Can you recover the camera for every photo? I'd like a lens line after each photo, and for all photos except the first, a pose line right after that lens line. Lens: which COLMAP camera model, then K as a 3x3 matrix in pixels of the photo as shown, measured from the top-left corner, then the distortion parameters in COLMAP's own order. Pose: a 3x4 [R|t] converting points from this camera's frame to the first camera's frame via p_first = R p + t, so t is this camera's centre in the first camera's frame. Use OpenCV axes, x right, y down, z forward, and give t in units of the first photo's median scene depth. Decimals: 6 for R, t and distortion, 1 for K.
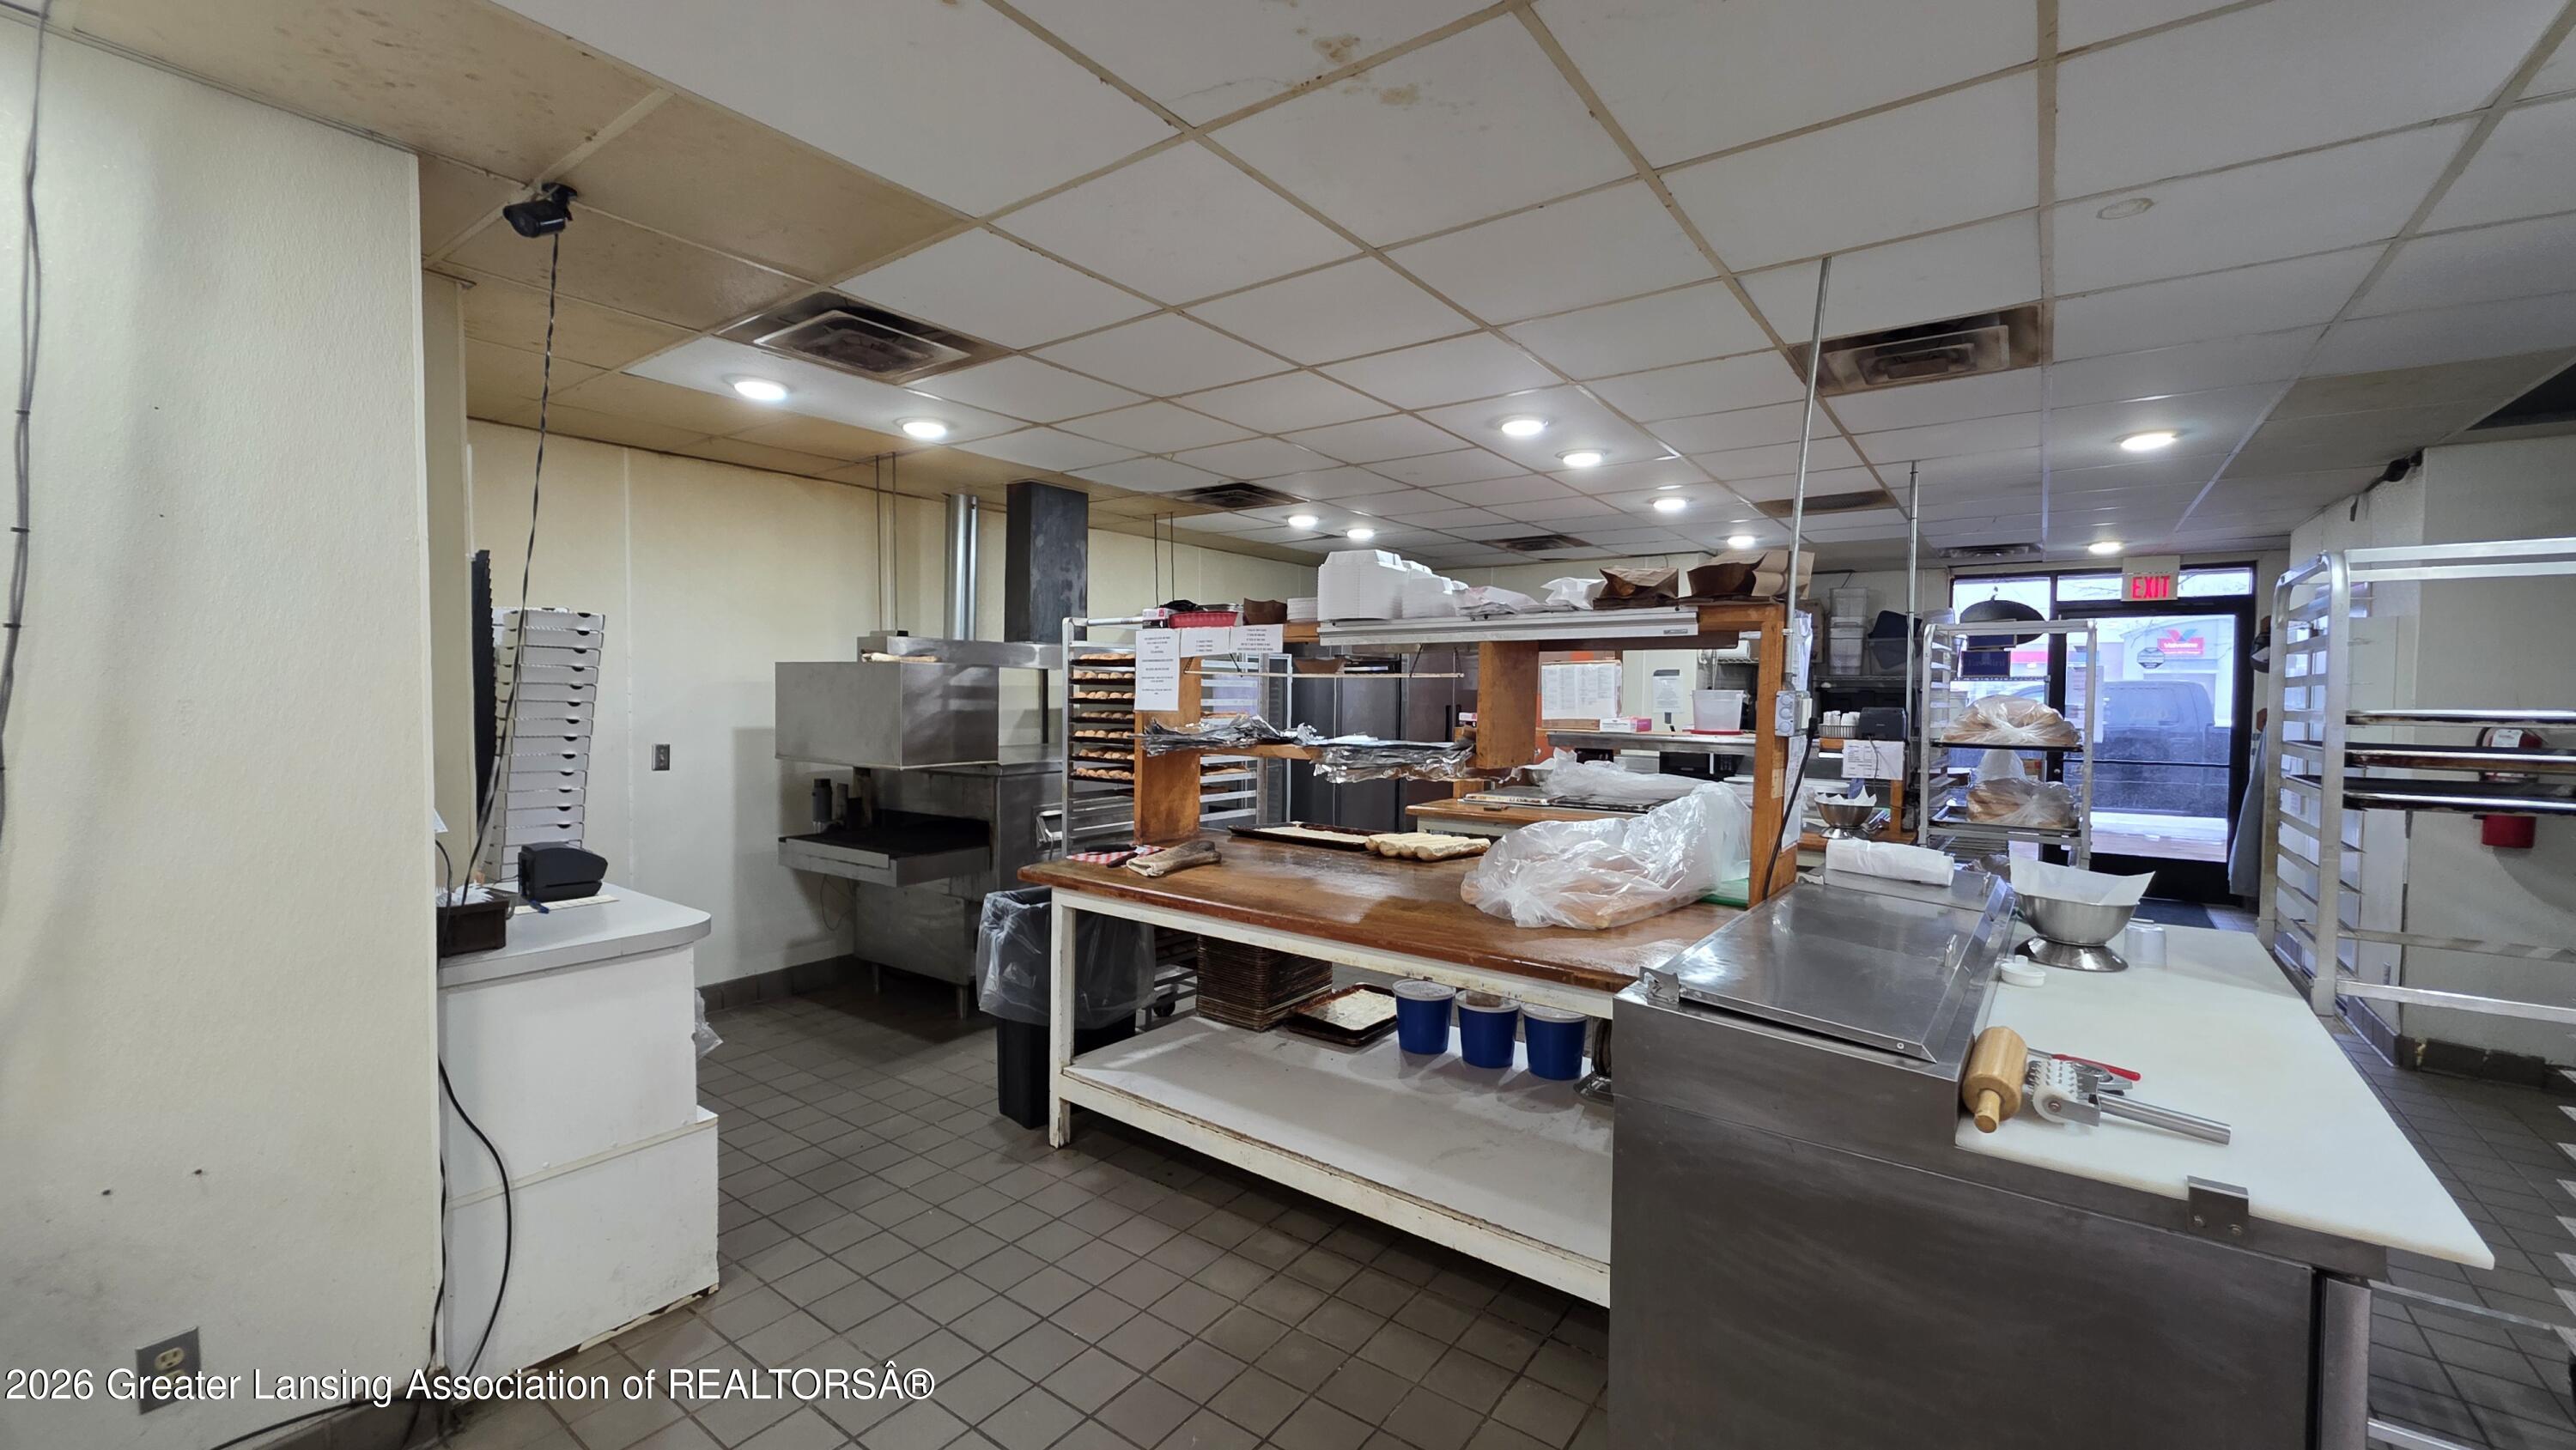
lens RADIAL K [[1032.9, 0, 1276.3], [0, 1032.9, 720.3], [0, 0, 1]] dist [0.001525, -0.000188]
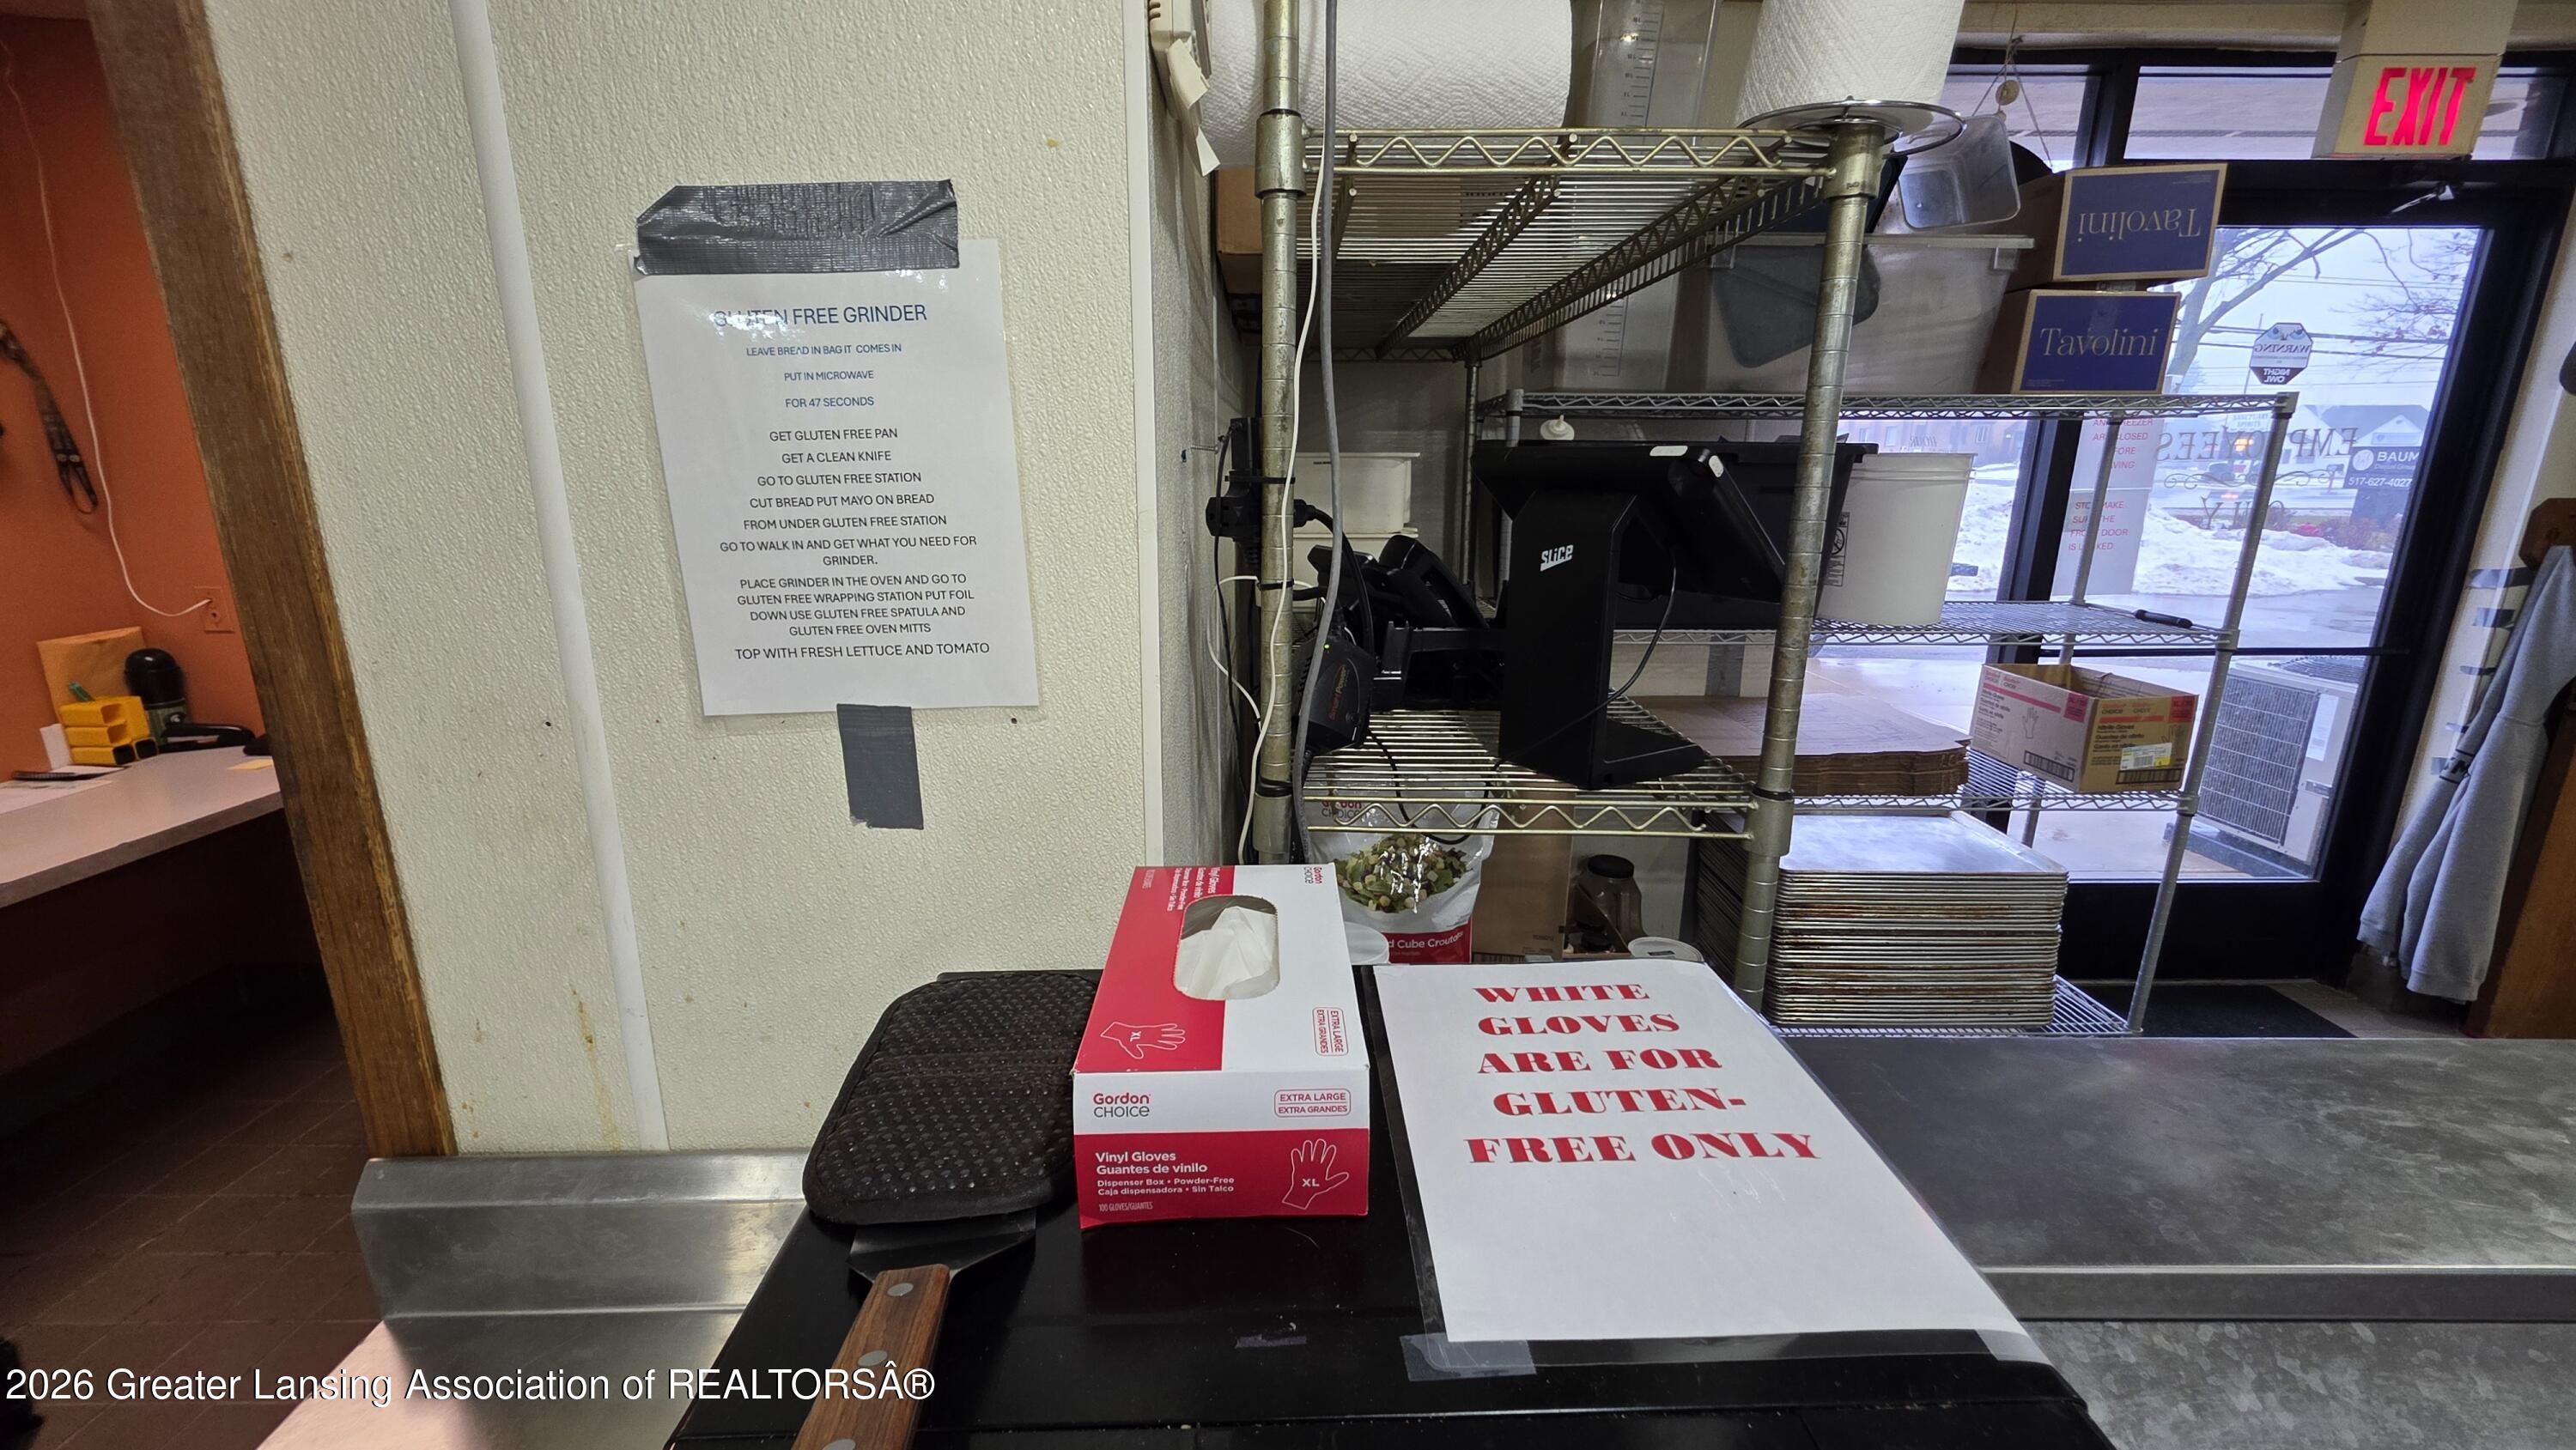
lens RADIAL K [[1032.9, 0, 1285.9], [0, 1032.9, 722.3], [0, 0, 1]] dist [0.001525, -0.000188]
pose [[0.802407, -0.152223, 0.577036, 0.337740], [0.020922, 0.973502, 0.227718, -0.024563], [-0.596410, -0.170650, 0.784330, 0.861785]]
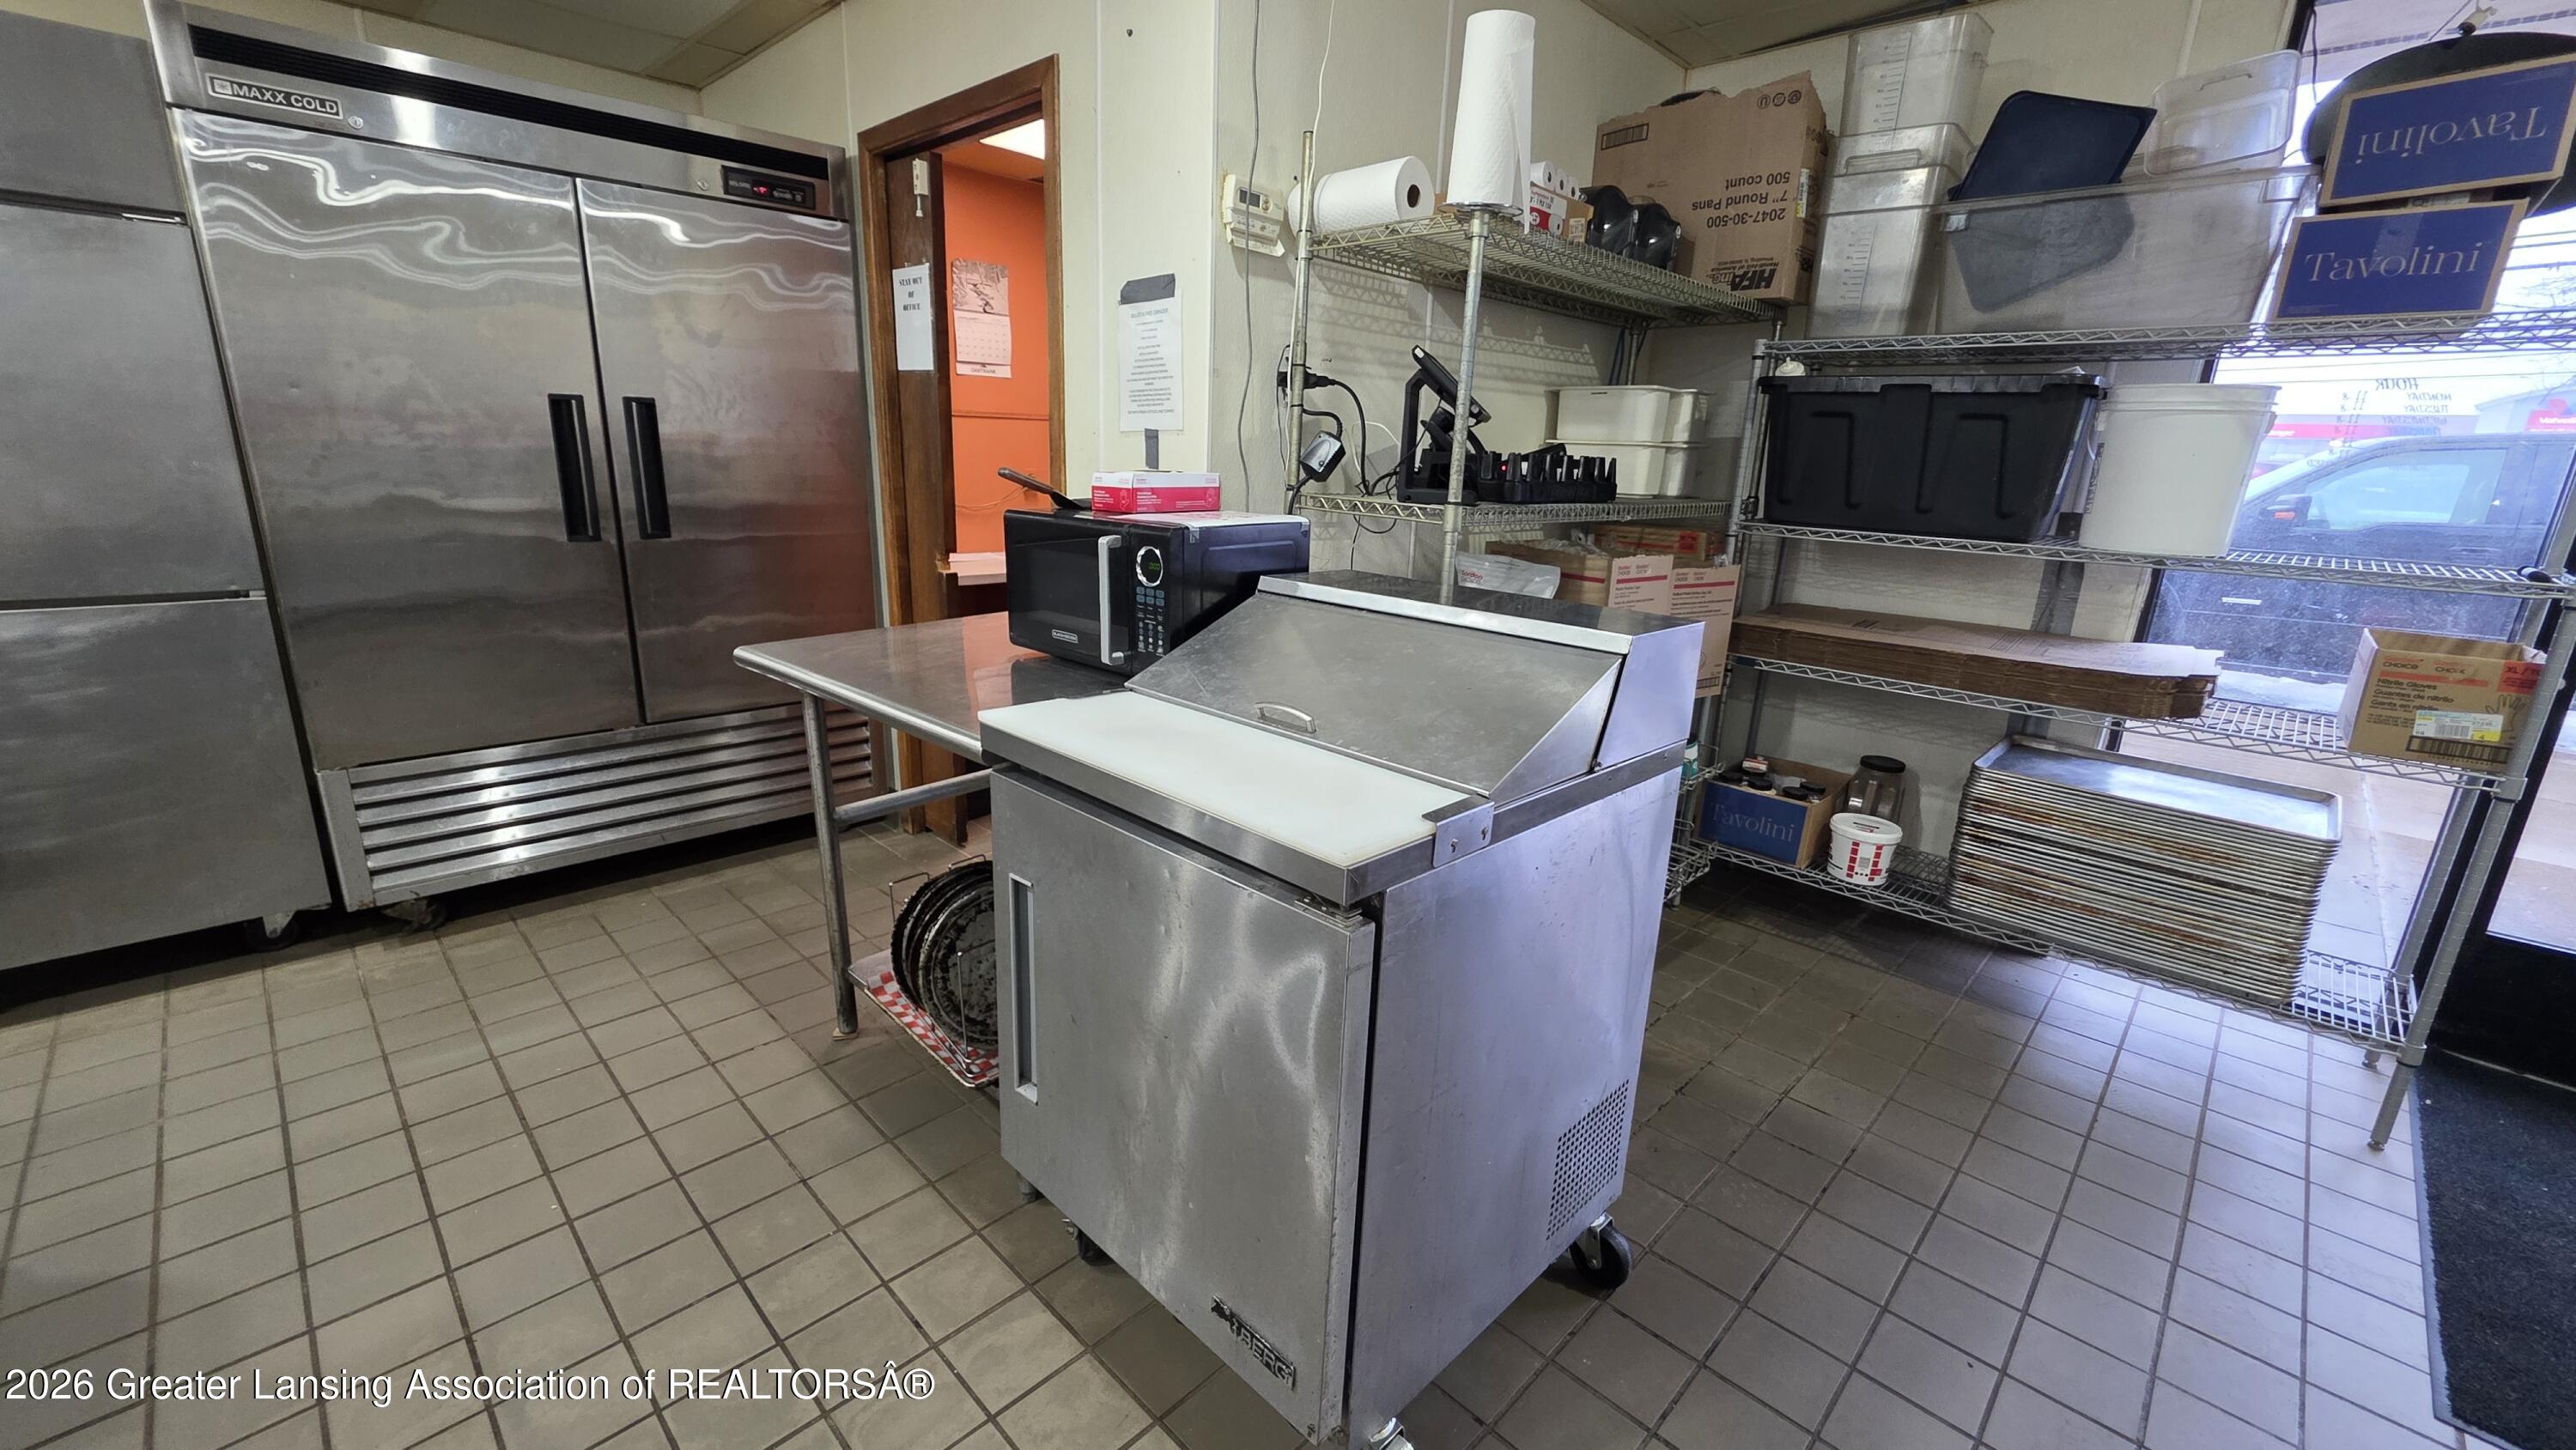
lens RADIAL K [[1032.9, 0, 1277.2], [0, 1032.9, 726.6], [0, 0, 1]] dist [0.001525, -0.000188]
pose [[0.989023, 0.065813, -0.132297, 0.437355], [-0.033526, 0.971931, 0.232865, 0.004997], [0.143909, -0.225873, 0.963468, 0.659622]]
